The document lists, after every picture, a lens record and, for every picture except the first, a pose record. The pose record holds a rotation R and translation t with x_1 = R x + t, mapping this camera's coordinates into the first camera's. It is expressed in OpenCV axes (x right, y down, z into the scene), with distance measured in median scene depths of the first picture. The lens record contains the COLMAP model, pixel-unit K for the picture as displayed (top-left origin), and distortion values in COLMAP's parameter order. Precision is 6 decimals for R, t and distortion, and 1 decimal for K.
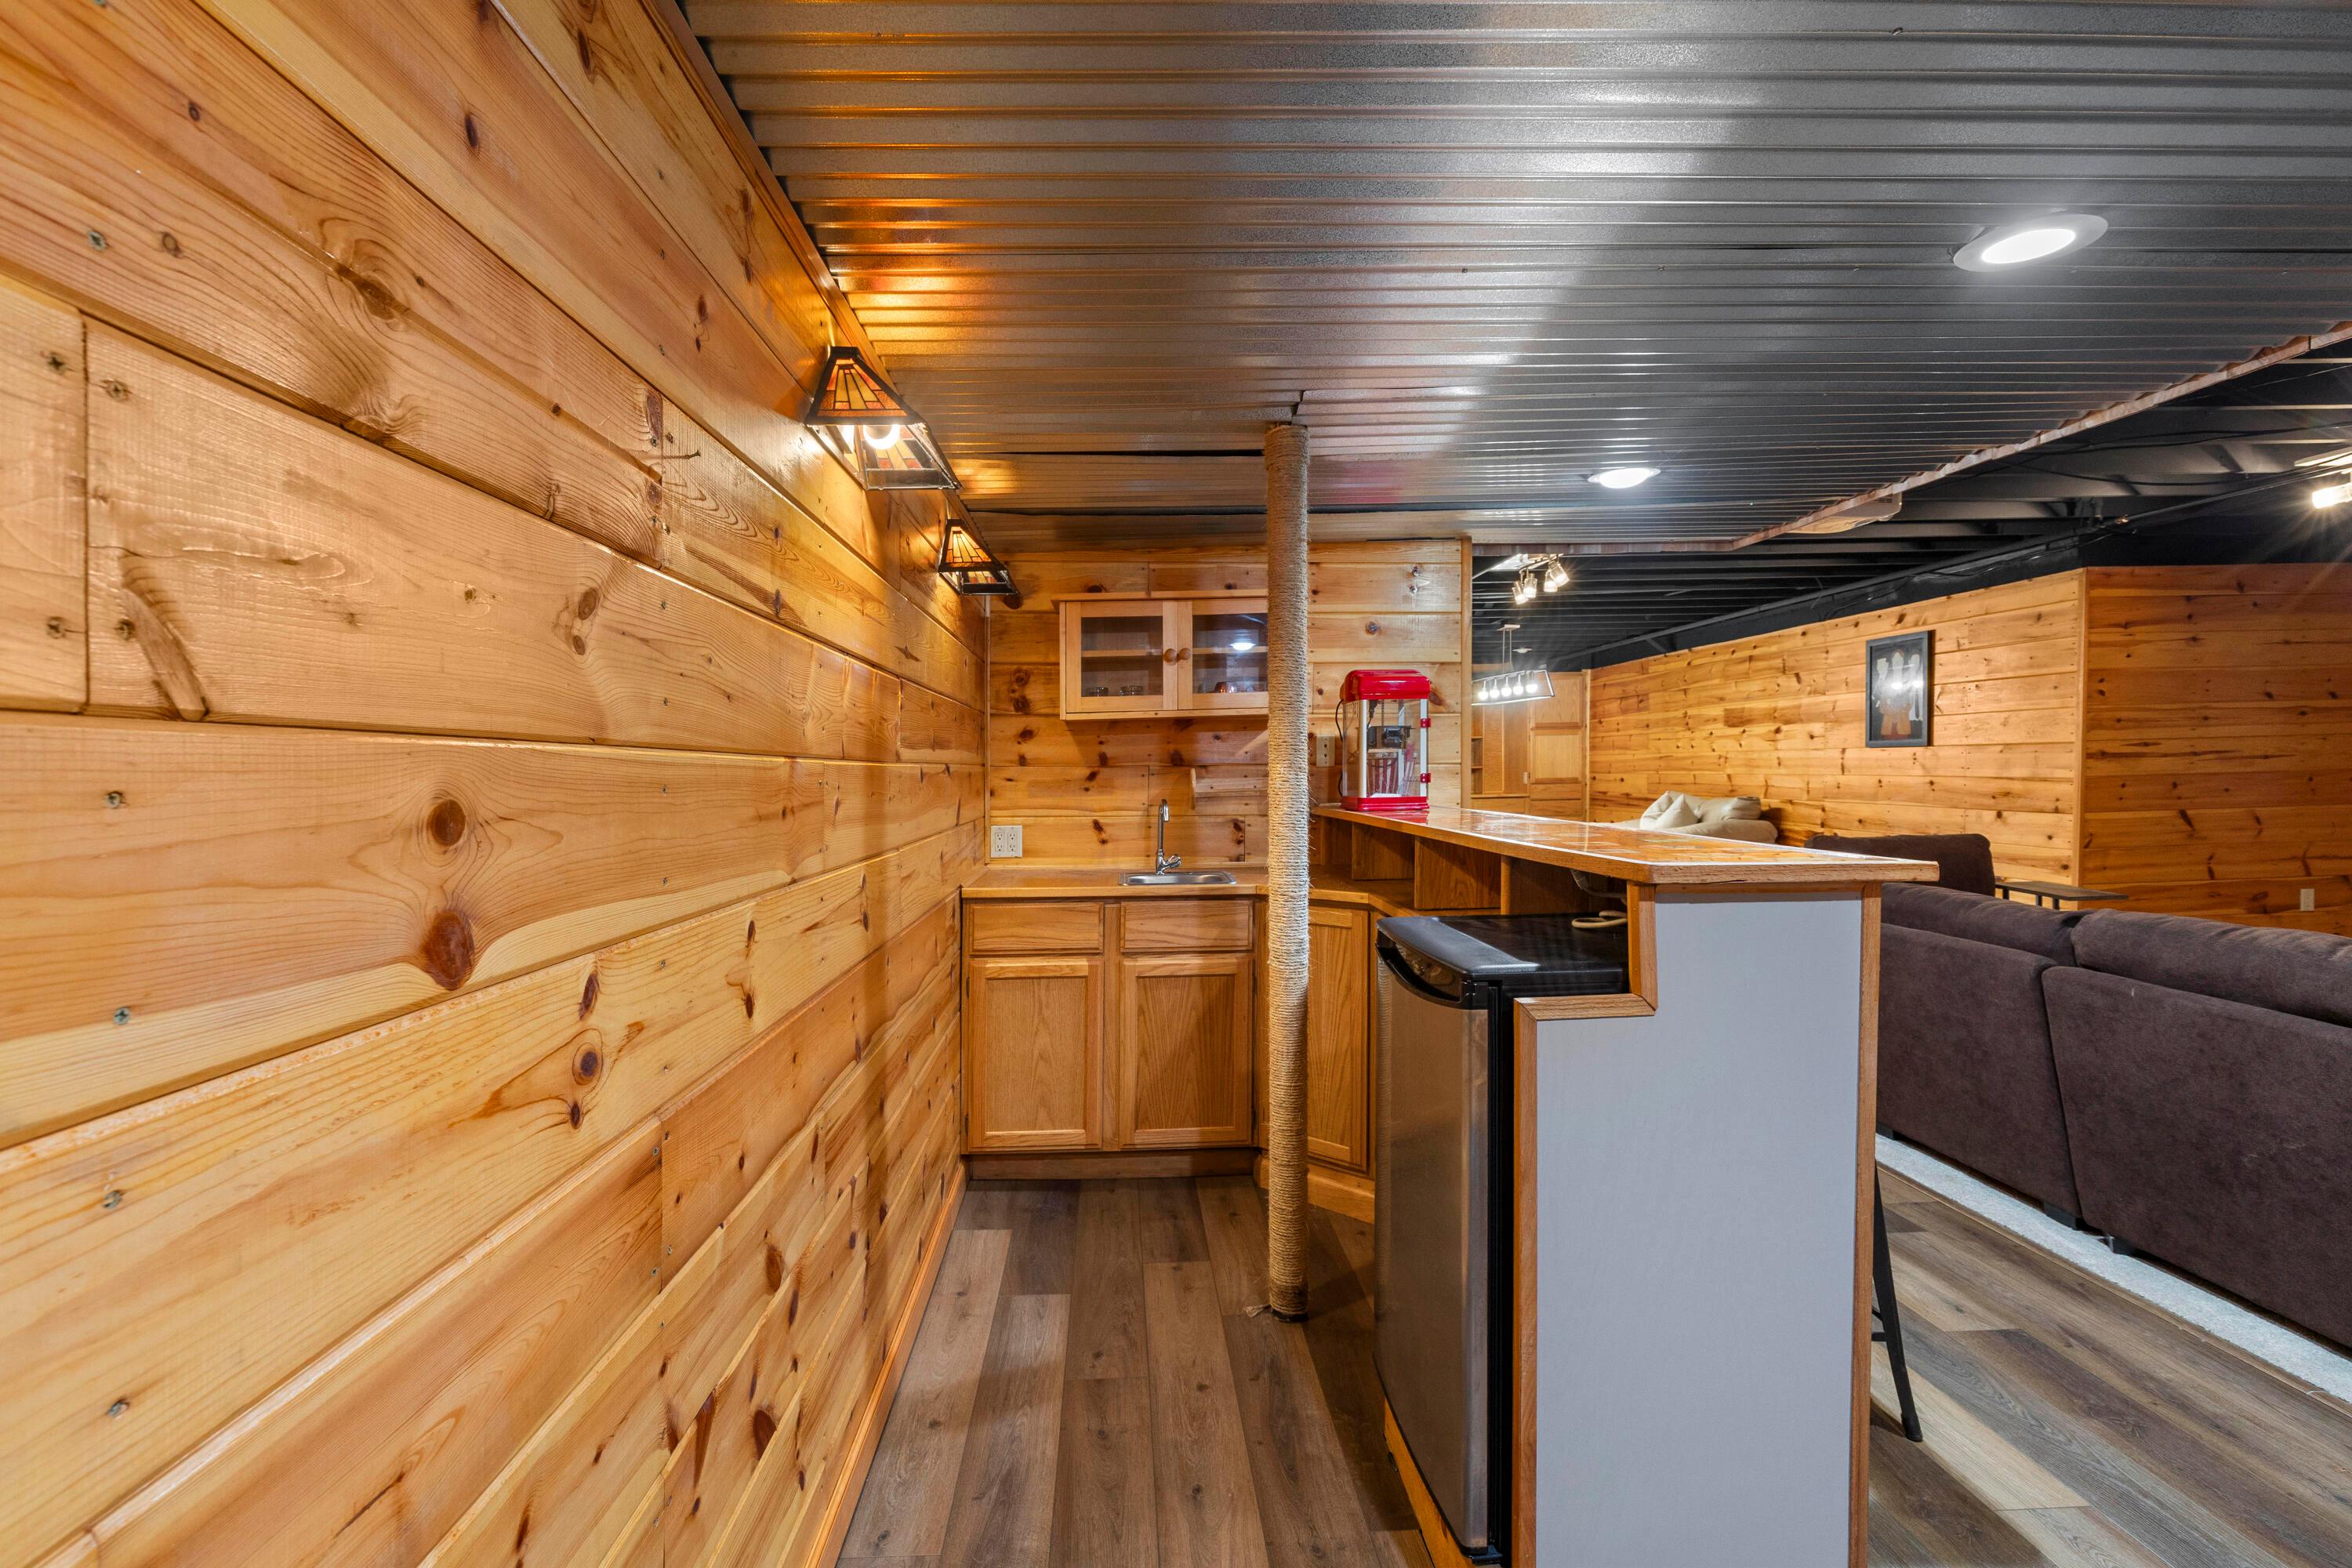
lens RADIAL K [[1094.5, 0, 1171.6], [0, 1094.5, 770.3], [0, 0, 1]] dist [0.004039, 0.000222]
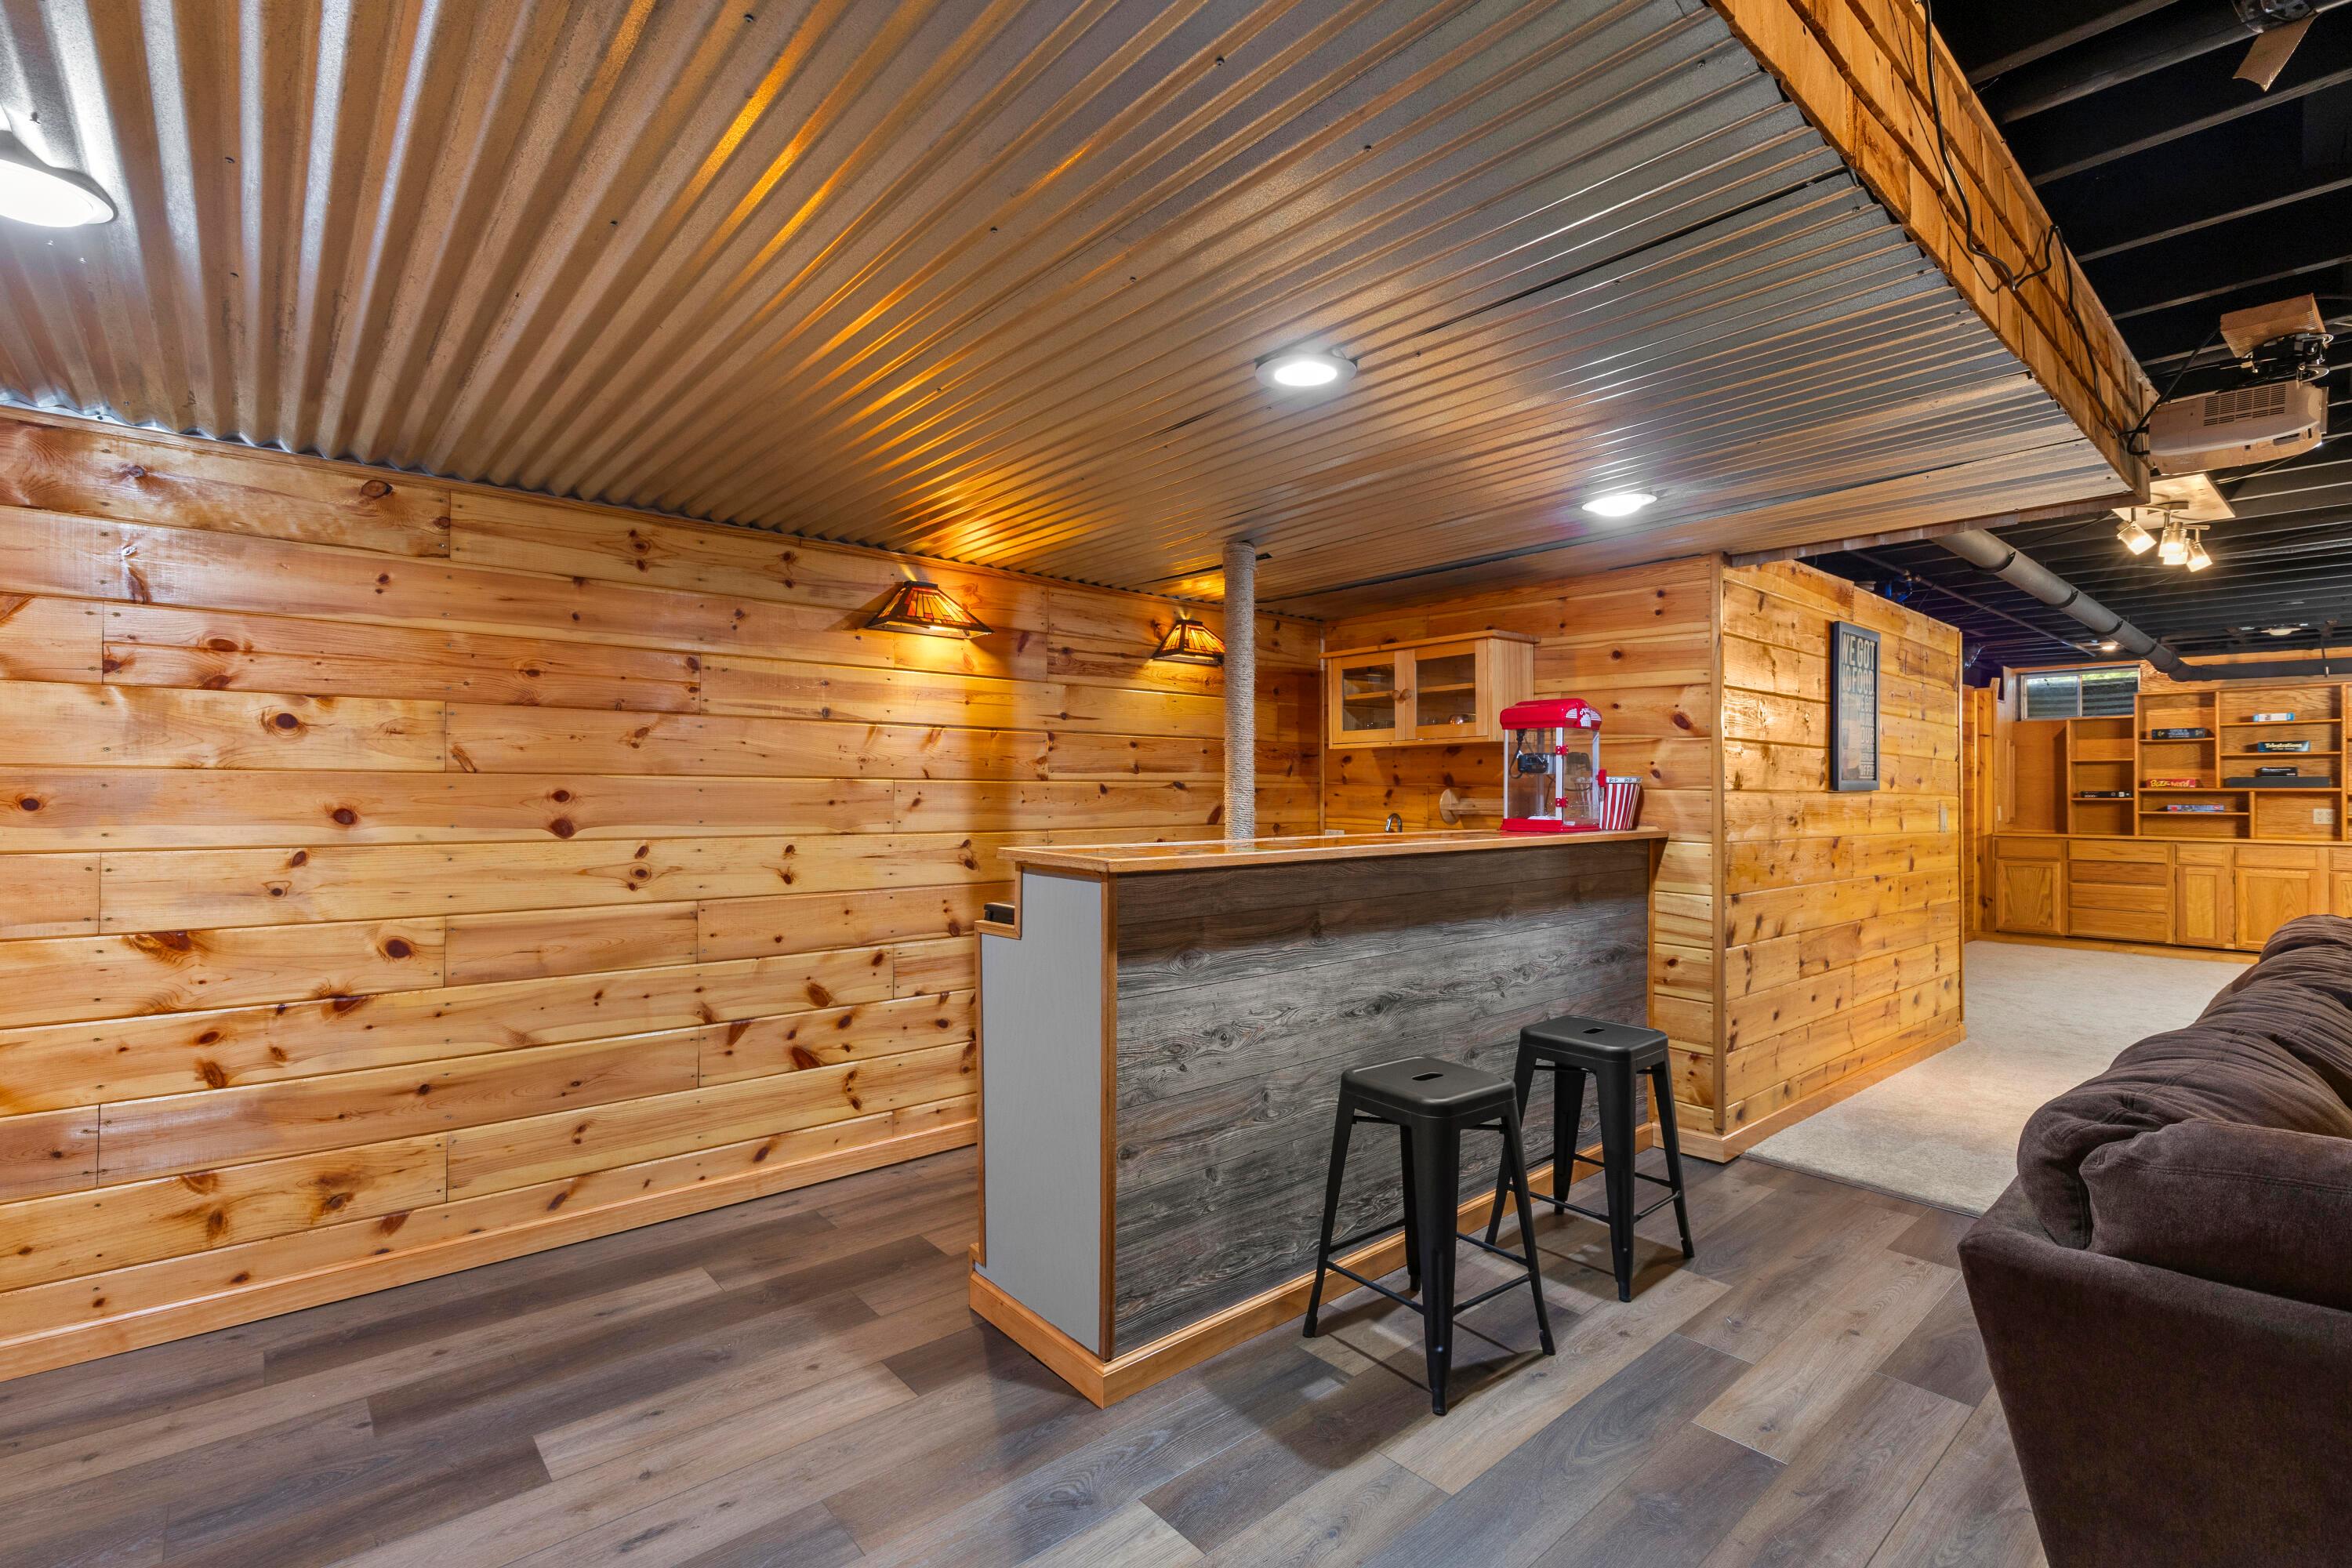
lens RADIAL K [[1063.9, 0, 1176.0], [0, 1063.9, 784.0], [0, 0, 1]] dist [0.011341, -0.011171]
pose [[0.617403, 0.017253, -0.786458, 0.783344], [-0.015654, 0.999831, 0.009644, -0.014330], [0.786492, 0.006357, 0.617568, 0.076488]]
